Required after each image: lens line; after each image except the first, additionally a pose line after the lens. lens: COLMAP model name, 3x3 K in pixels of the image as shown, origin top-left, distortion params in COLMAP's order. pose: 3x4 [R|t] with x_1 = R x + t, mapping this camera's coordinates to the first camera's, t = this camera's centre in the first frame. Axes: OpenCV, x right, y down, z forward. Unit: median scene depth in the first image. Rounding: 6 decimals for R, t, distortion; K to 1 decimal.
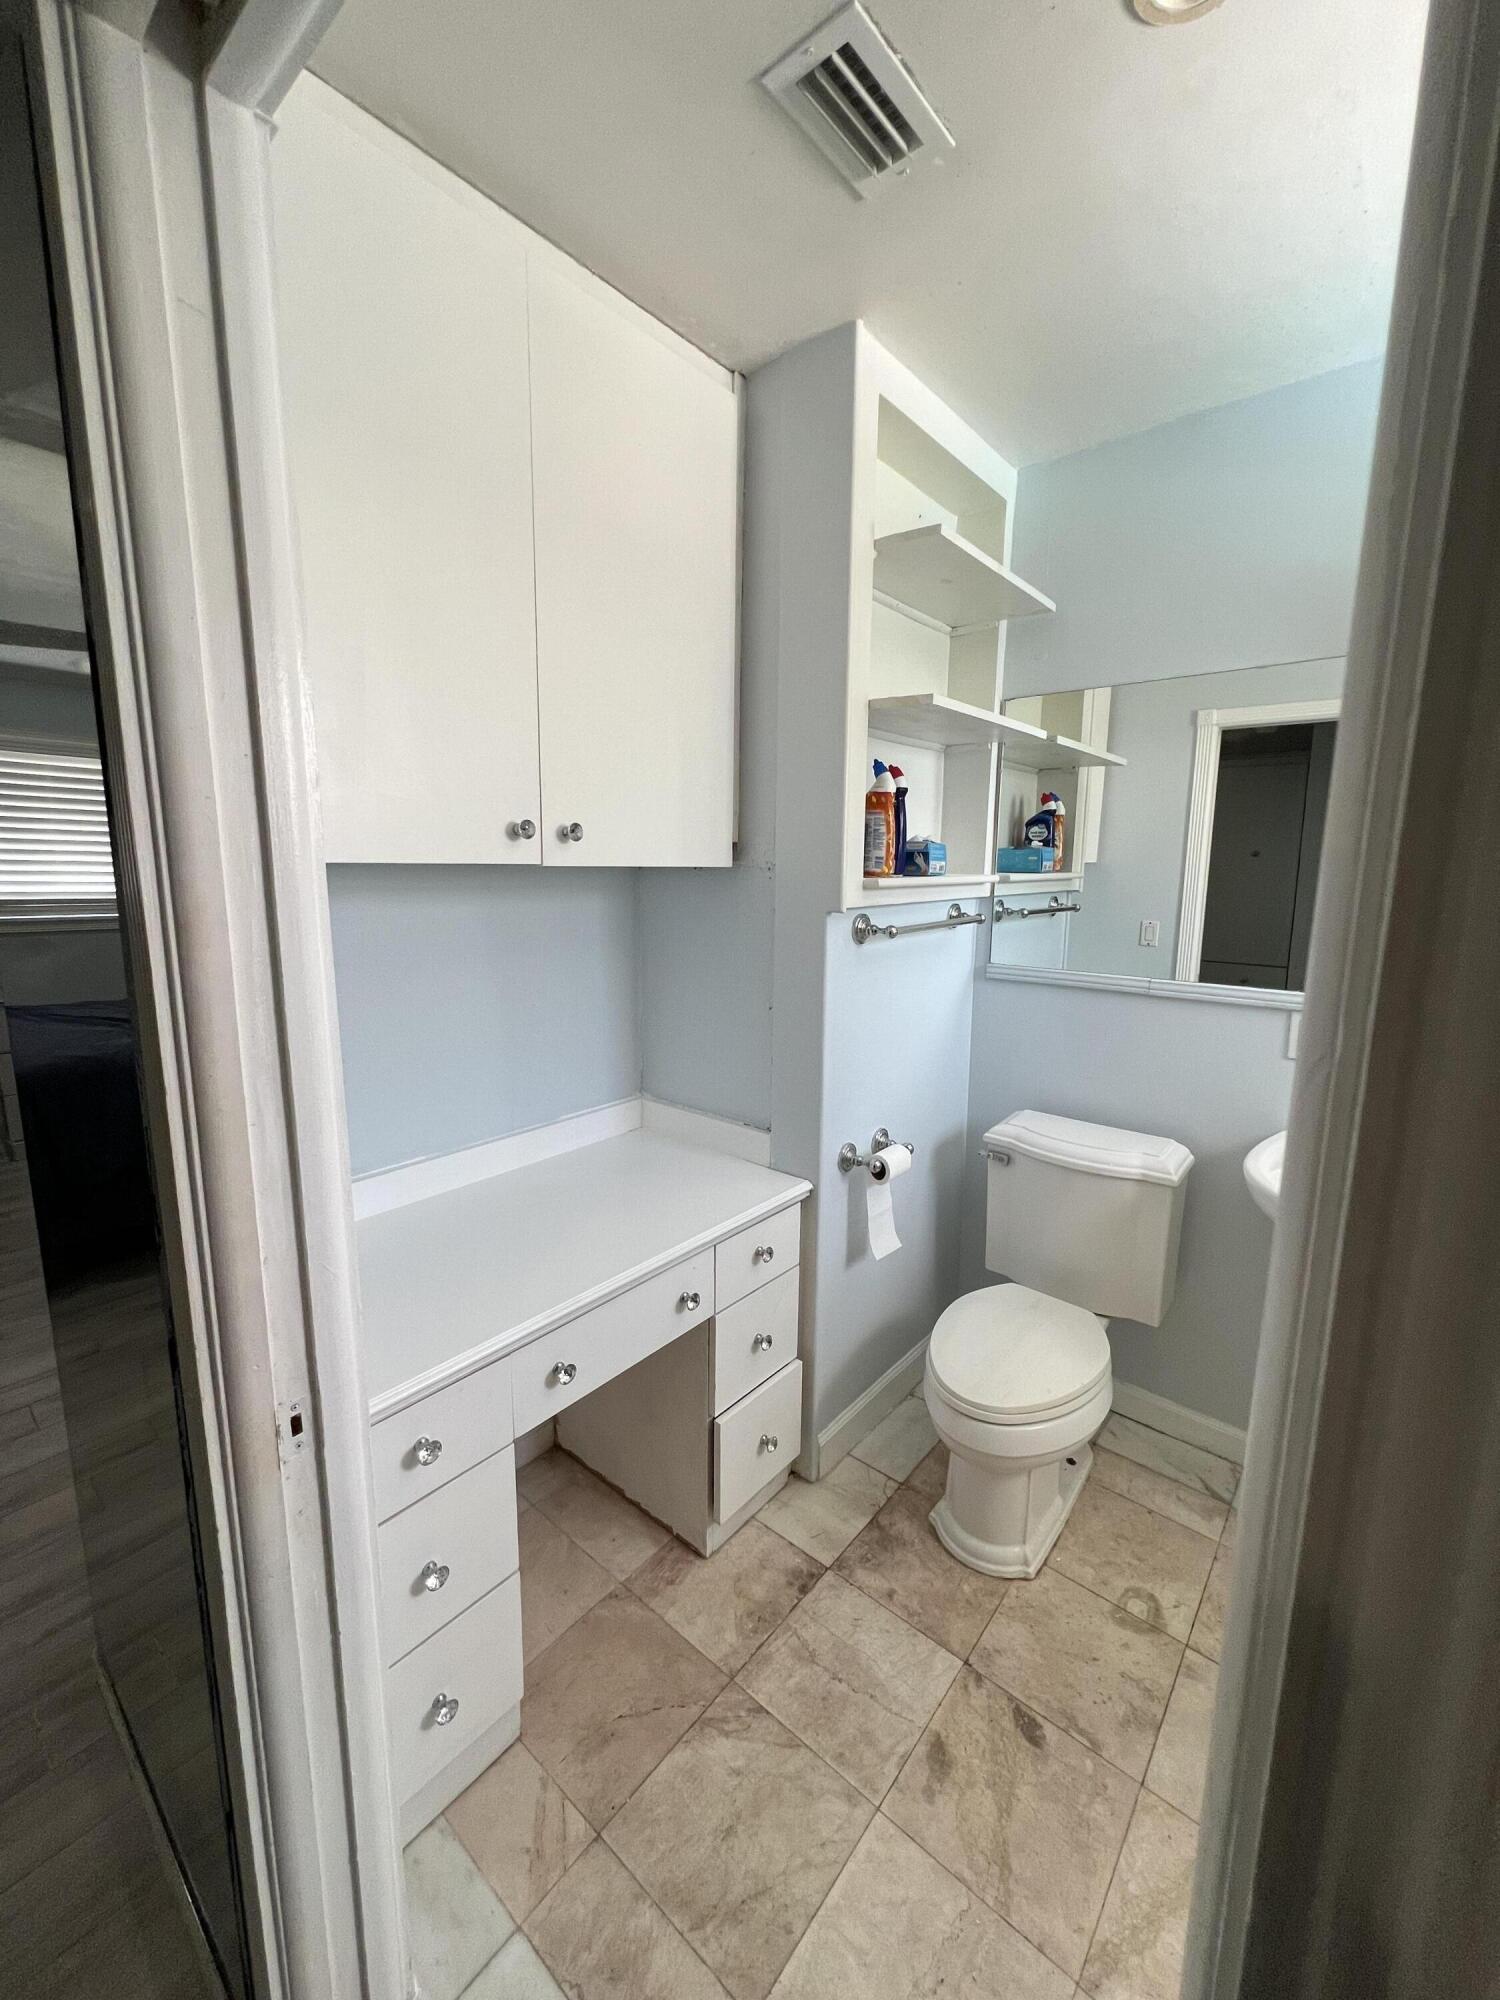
lens RADIAL K [[801.6, 0, 750.2], [0, 801.6, 991.0], [0, 0, 1]] dist [-0.001593, 0.000022]
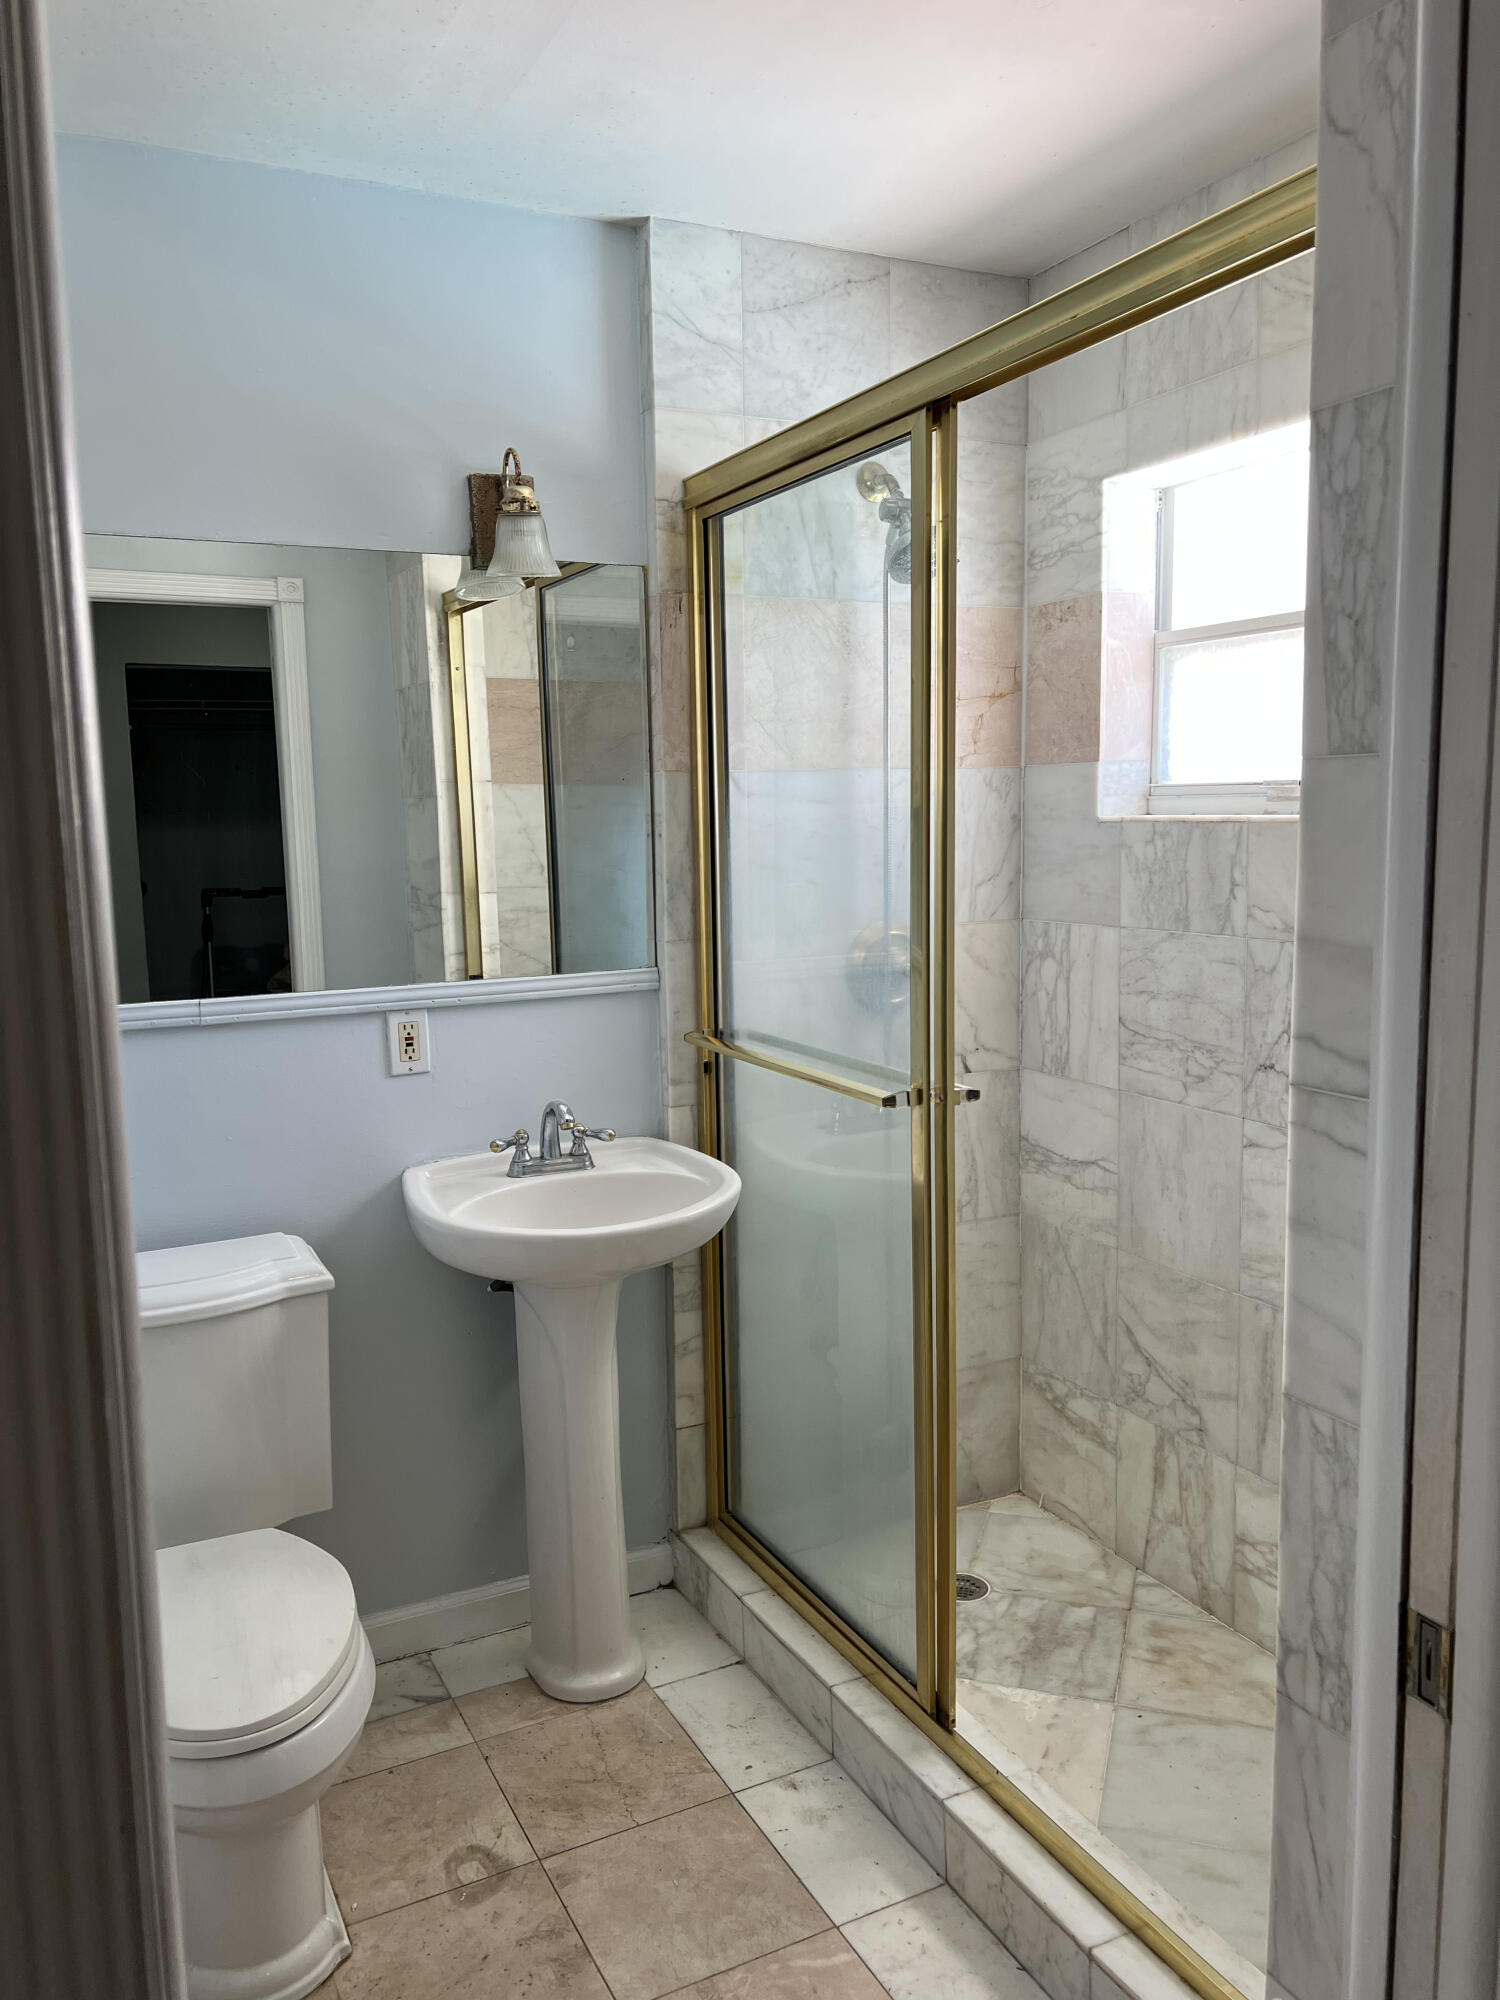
lens RADIAL K [[1520.9, 0, 750.5], [0, 1520.9, 1004.3], [0, 0, 1]] dist [0.025944, -0.011681]
pose [[0.386666, -0.140628, 0.911435, -0.512869], [0.168981, 0.982377, 0.079886, -0.038935], [-0.906606, 0.123126, 0.403615, 0.137292]]
